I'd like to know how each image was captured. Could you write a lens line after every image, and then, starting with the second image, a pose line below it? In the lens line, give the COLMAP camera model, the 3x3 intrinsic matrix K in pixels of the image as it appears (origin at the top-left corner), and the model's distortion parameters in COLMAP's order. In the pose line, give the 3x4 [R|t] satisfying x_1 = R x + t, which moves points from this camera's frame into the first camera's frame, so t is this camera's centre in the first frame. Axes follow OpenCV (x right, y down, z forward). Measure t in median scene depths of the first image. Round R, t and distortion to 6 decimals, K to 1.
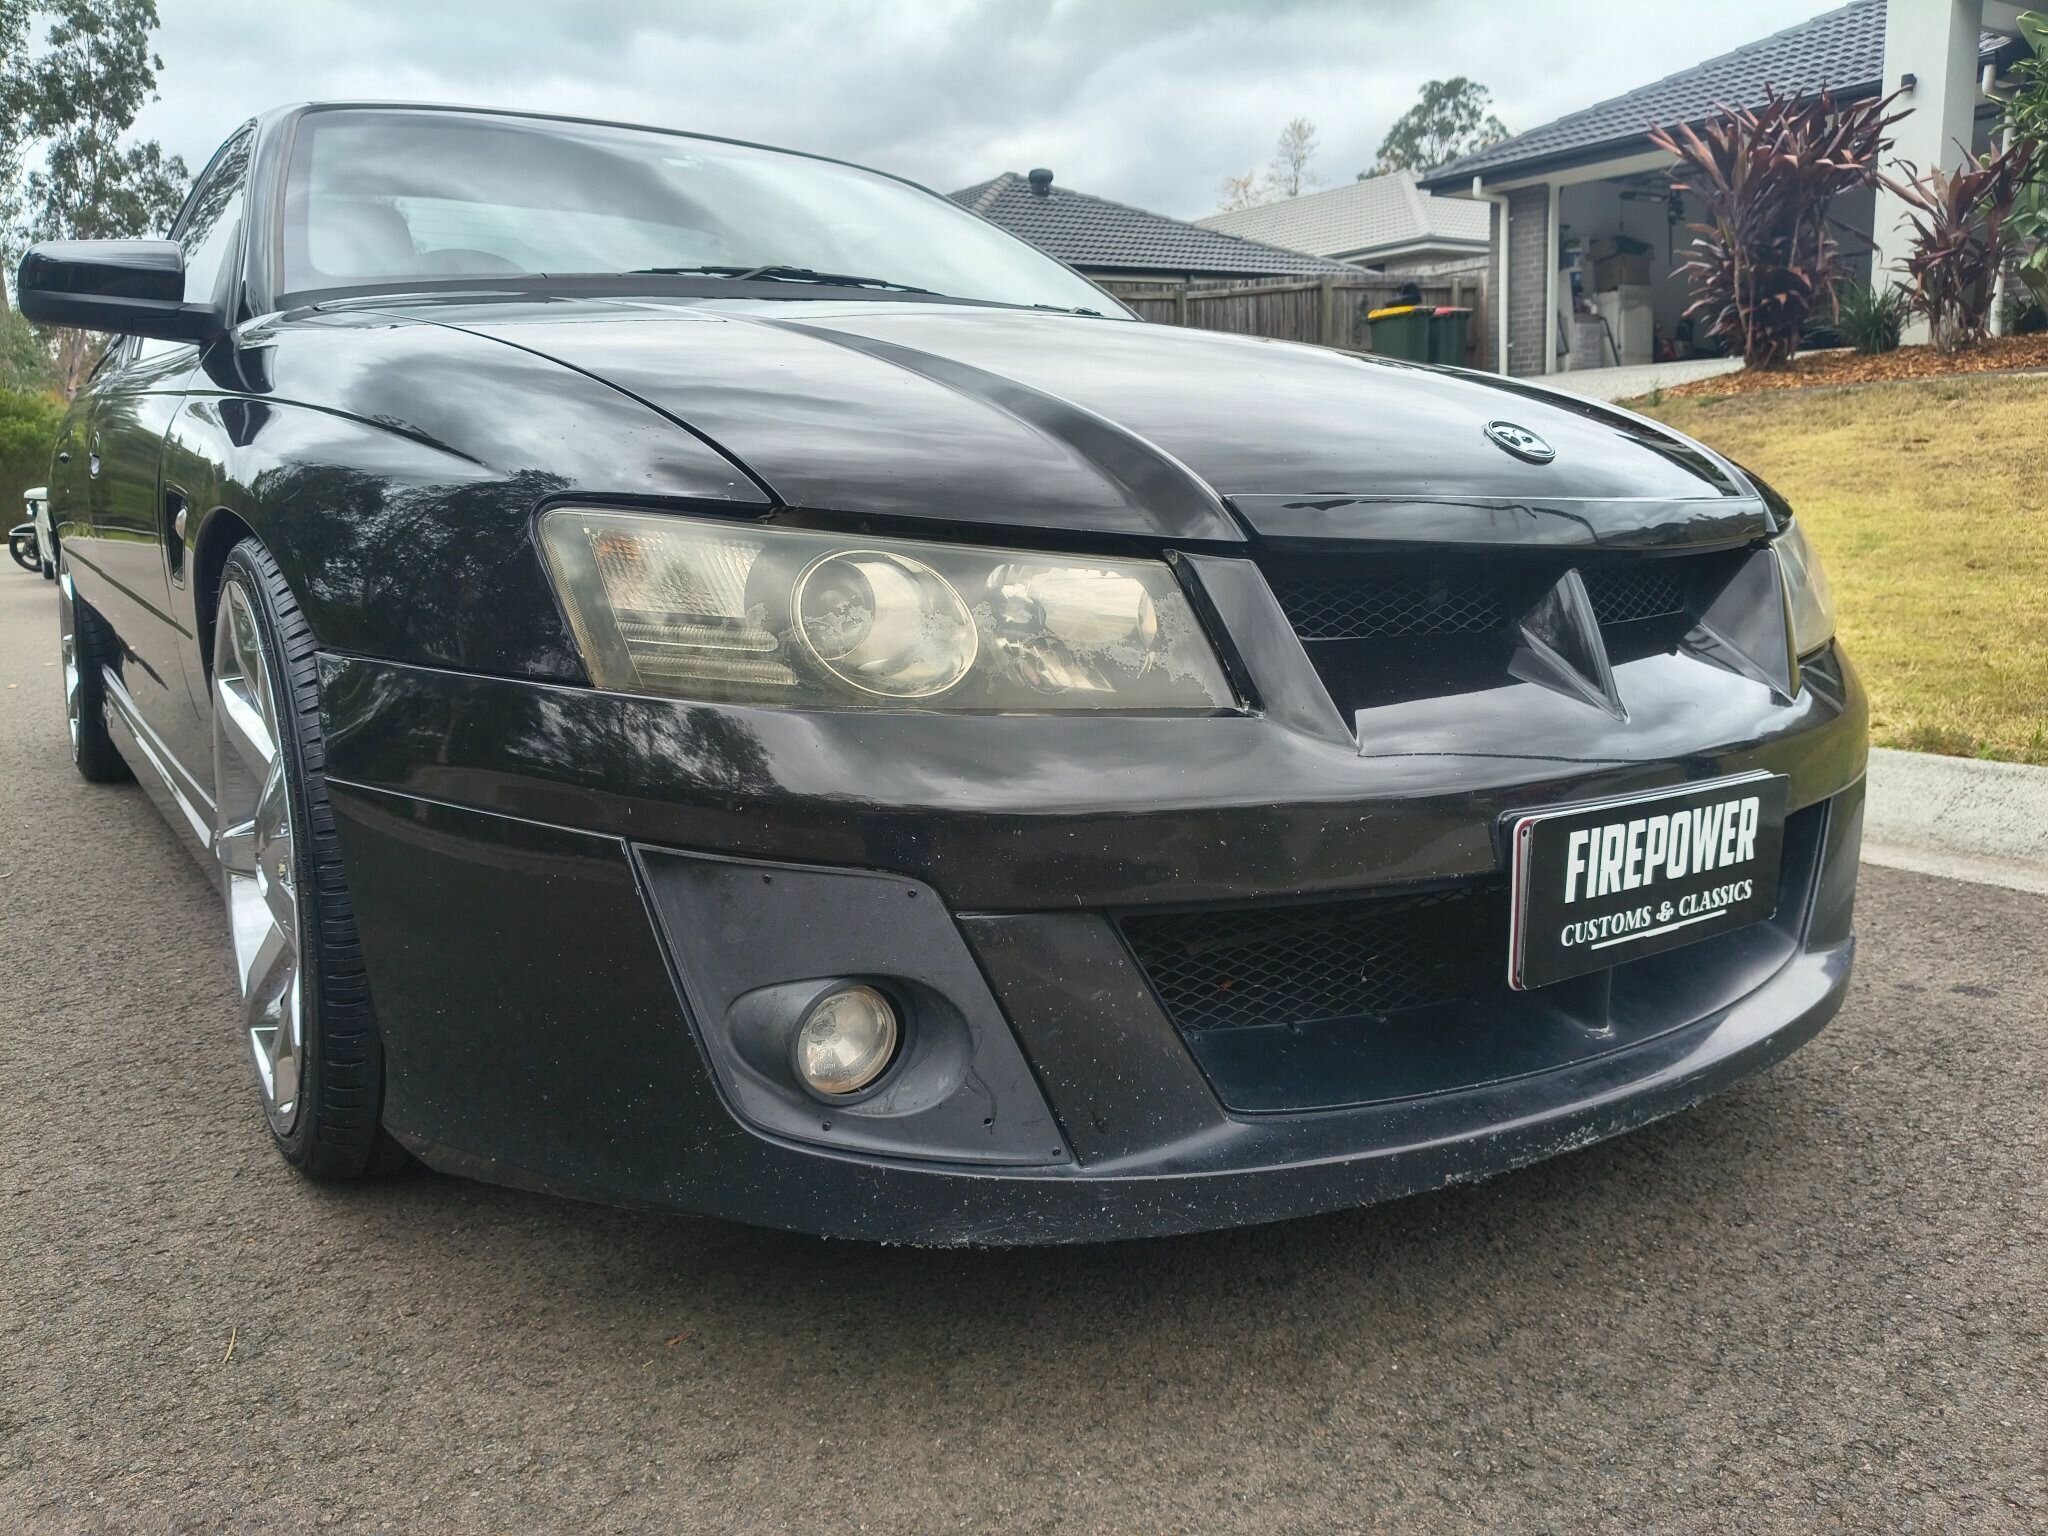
lens RADIAL K [[1579.2, 0, 1014.1], [0, 1579.2, 779.0], [0, 0, 1]] dist [-0.020072, -0.000407]
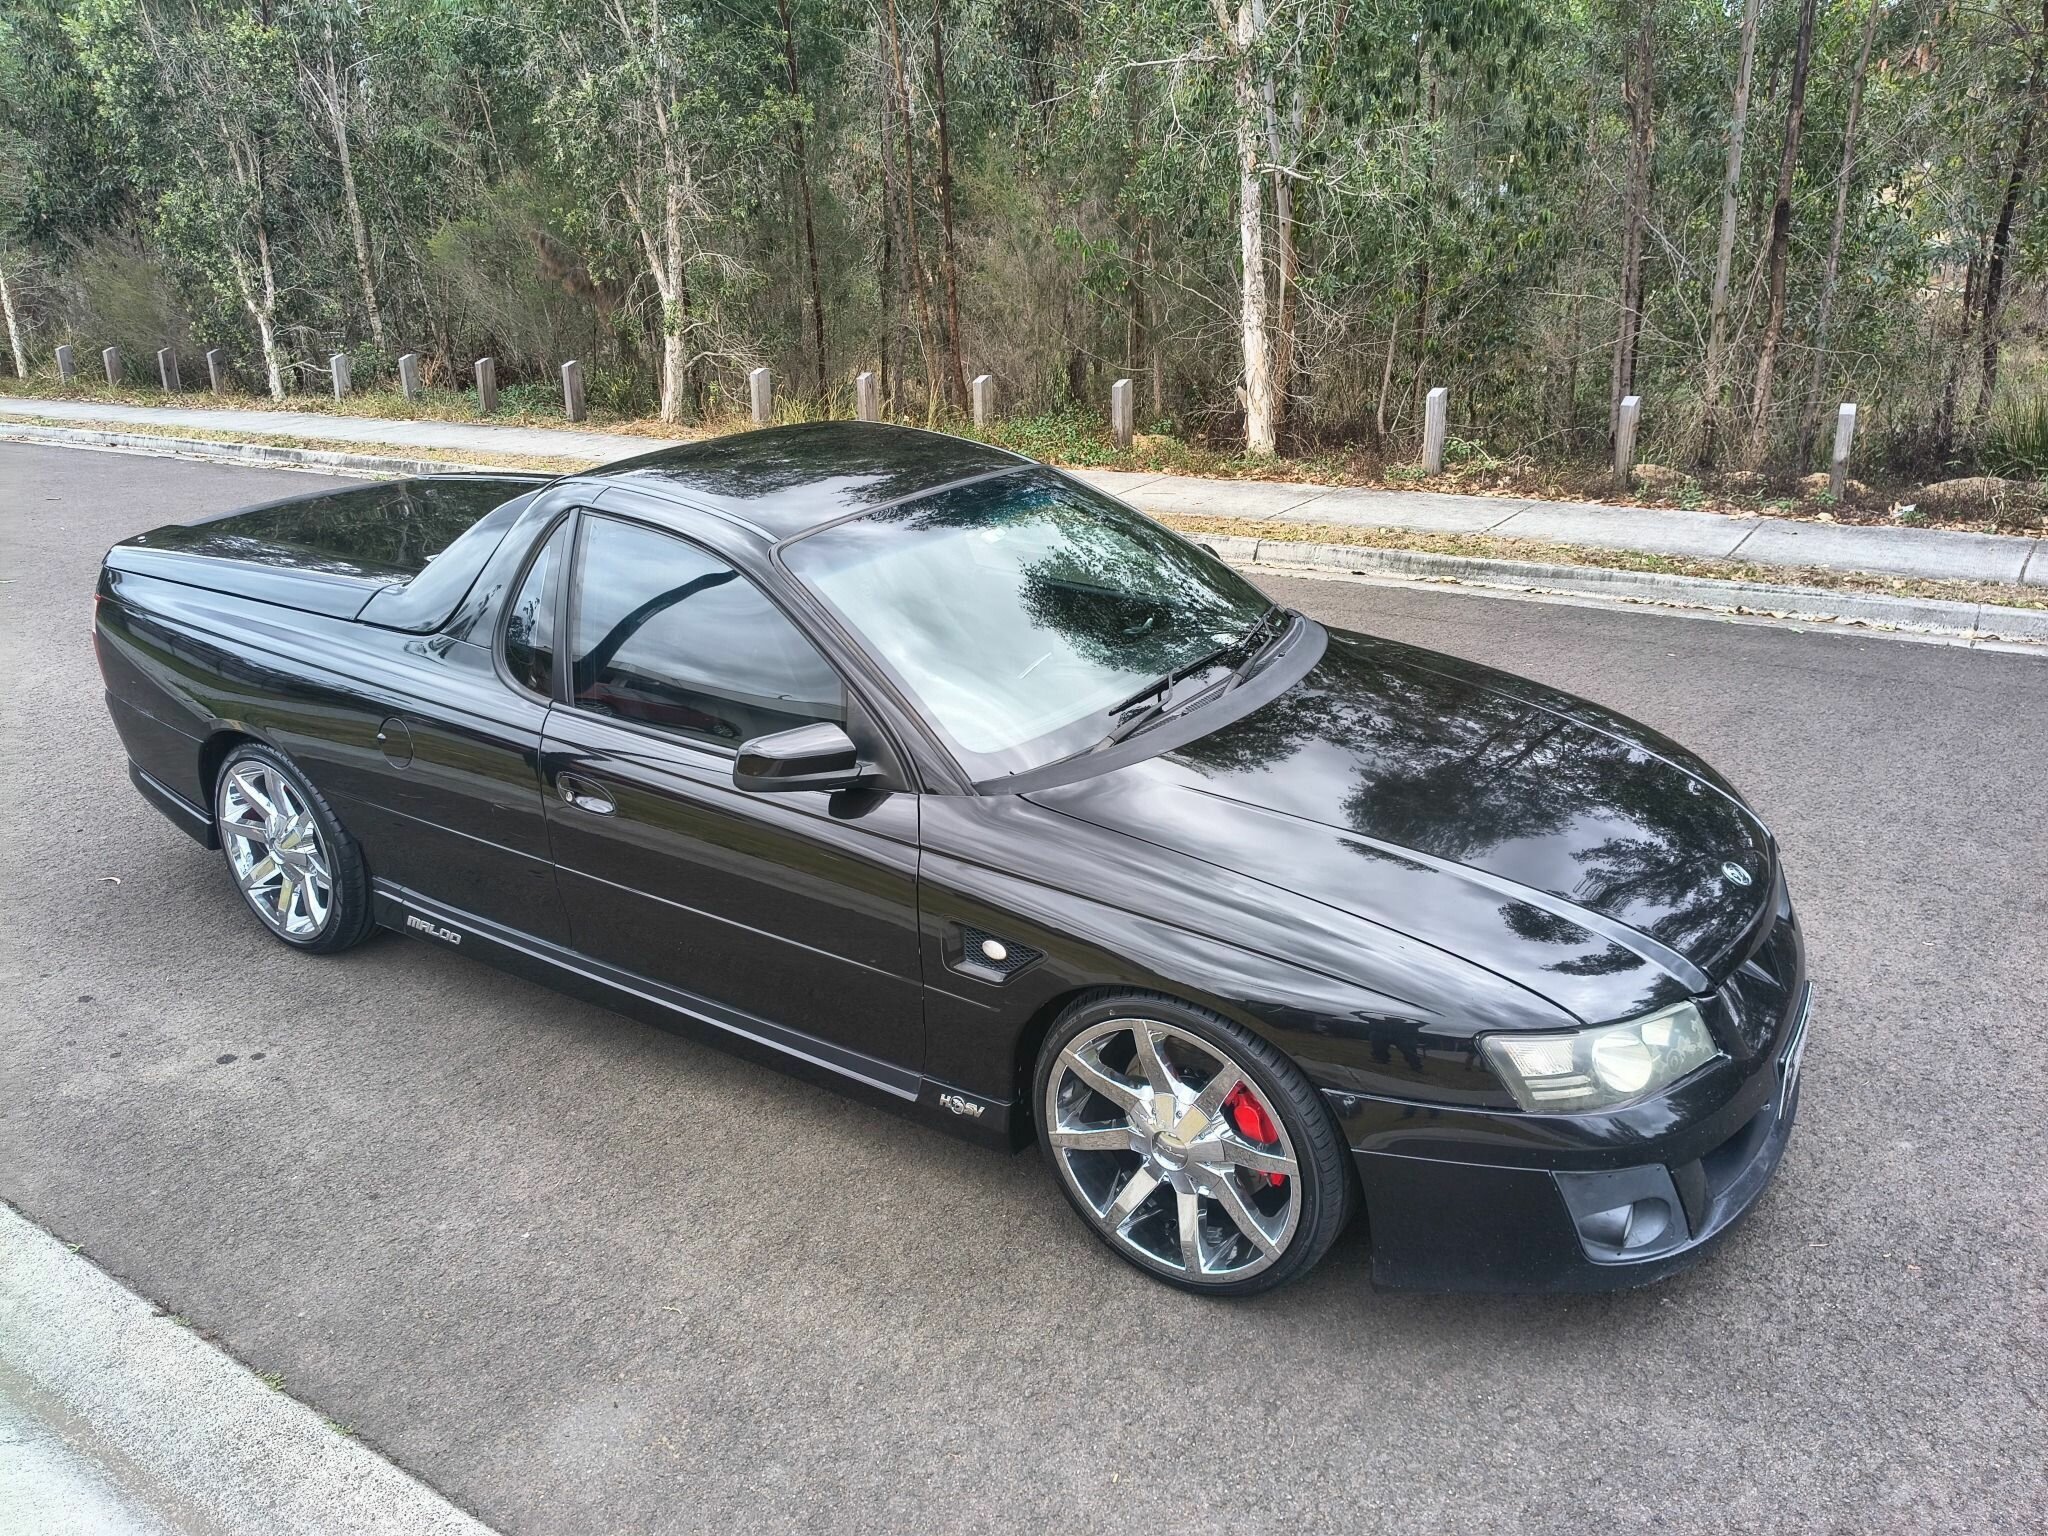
lens RADIAL K [[1572.5, 0, 1019.3], [0, 1572.5, 763.3], [0, 0, 1]] dist [-0.004960, -0.009469]
pose [[0.923878, -0.163150, 0.346165, -1.714600], [0.097566, 0.975095, 0.199177, -1.129138], [-0.370040, -0.150242, 0.916787, -0.852148]]
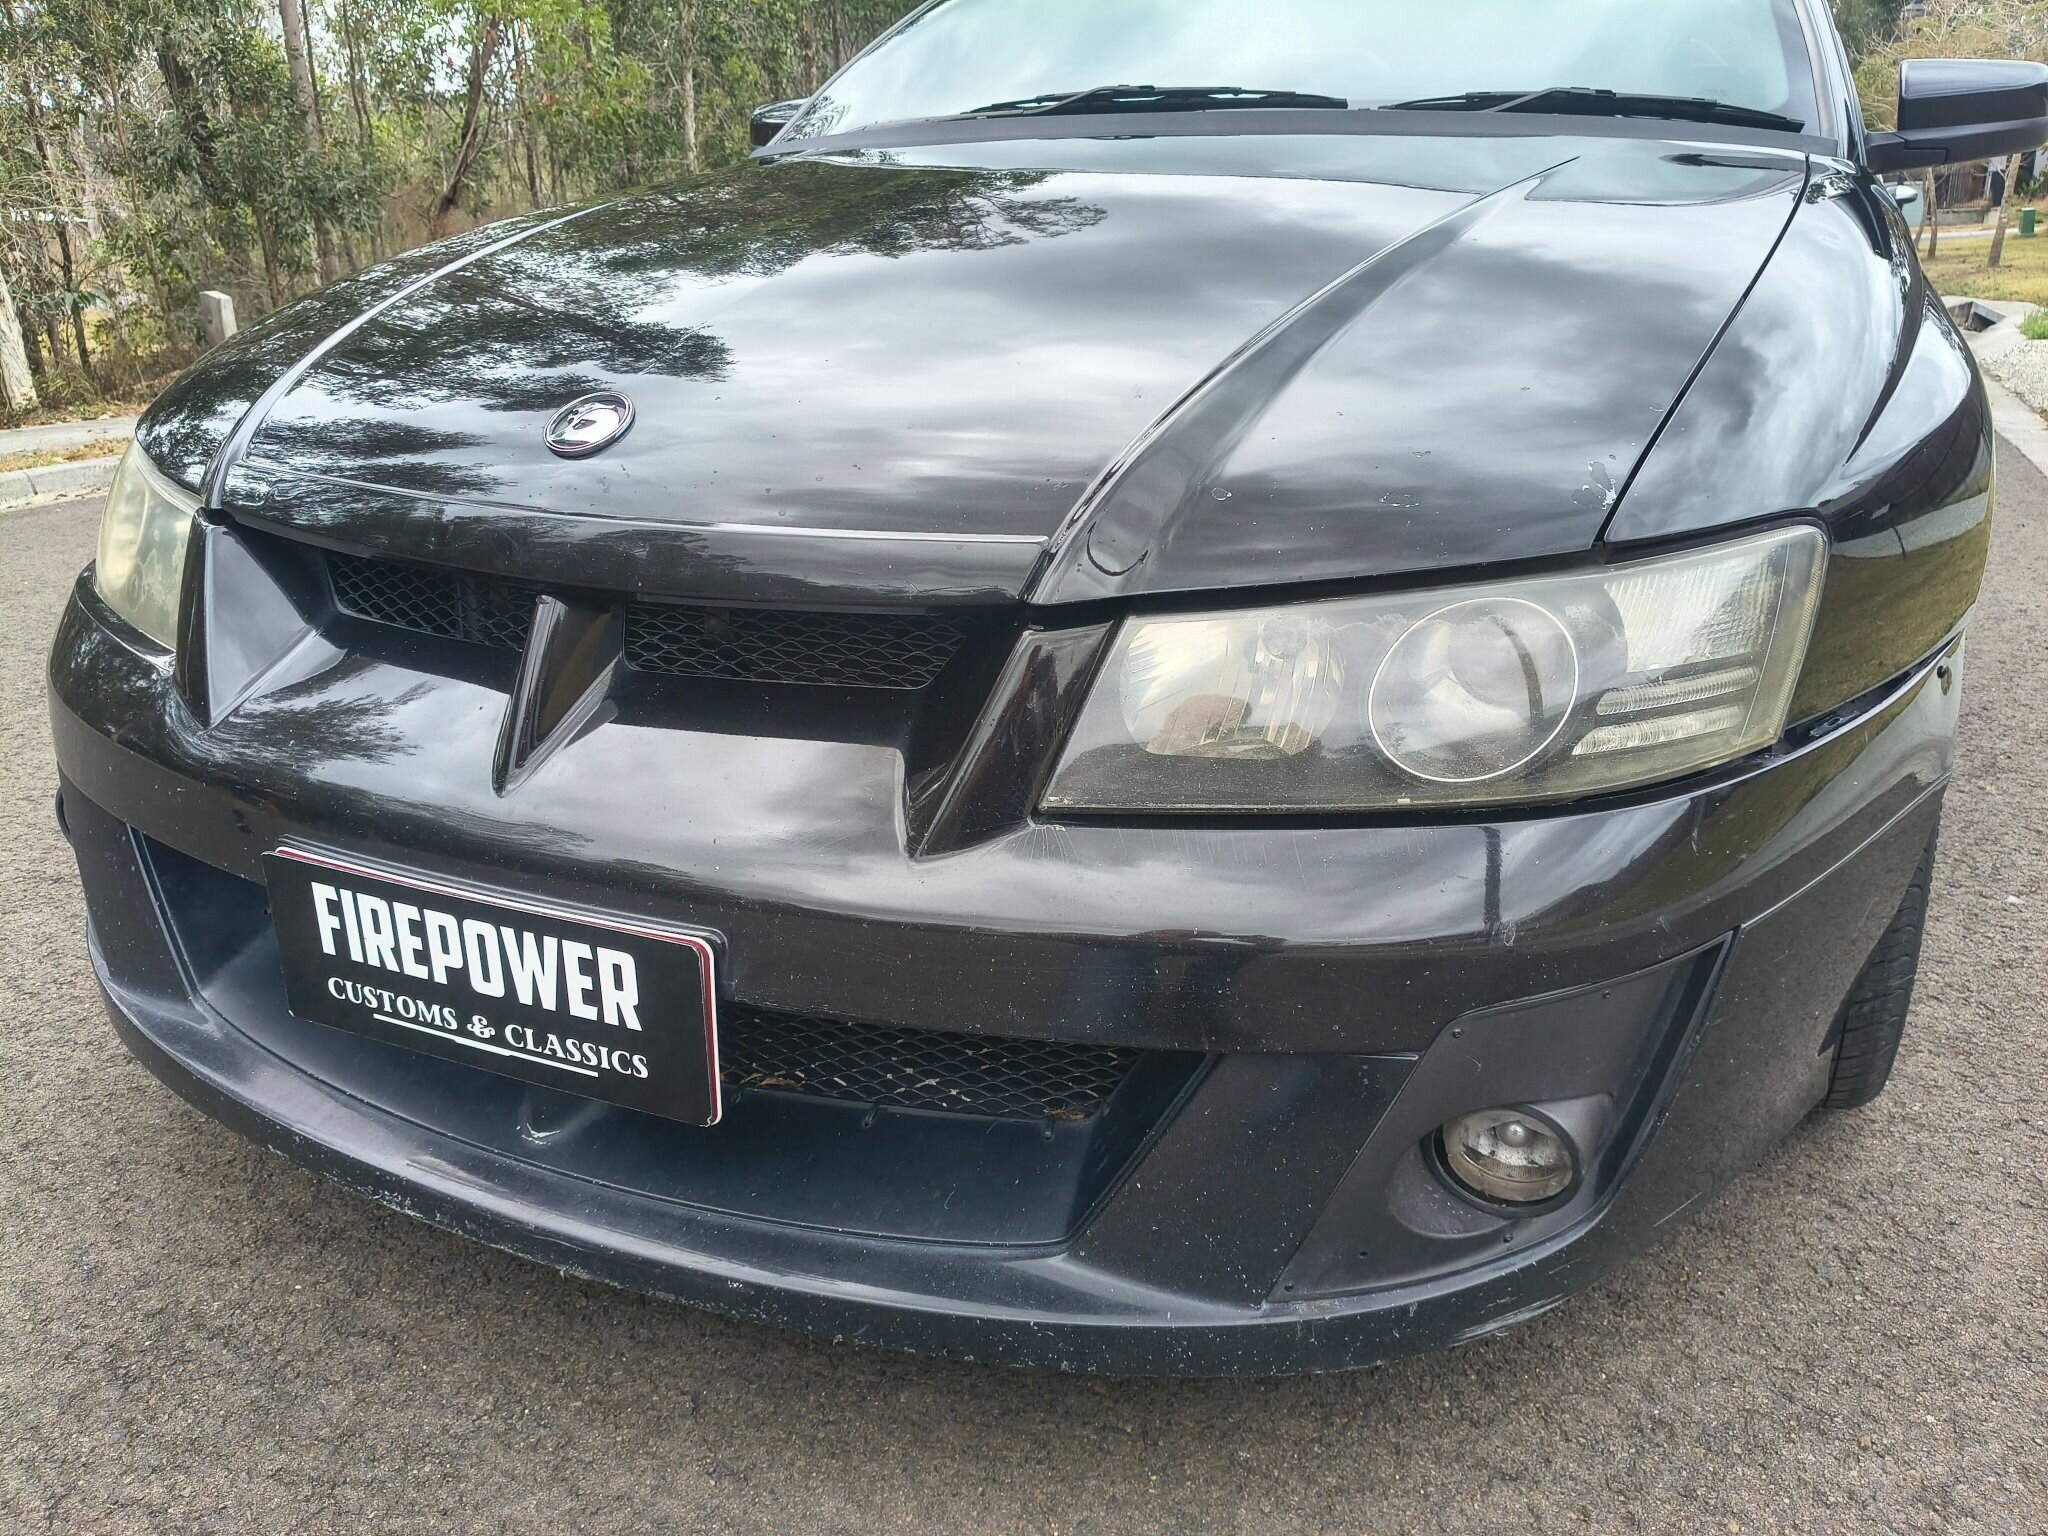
lens RADIAL K [[1584.3, 0, 1031.6], [0, 1584.3, 774.4], [0, 0, 1]] dist [0.000272, -0.020437]
pose [[0.494700, 0.296269, -0.817005, 1.350395], [-0.143230, 0.955036, 0.259597, -0.338076], [0.857180, -0.011403, 0.514891, 0.925839]]
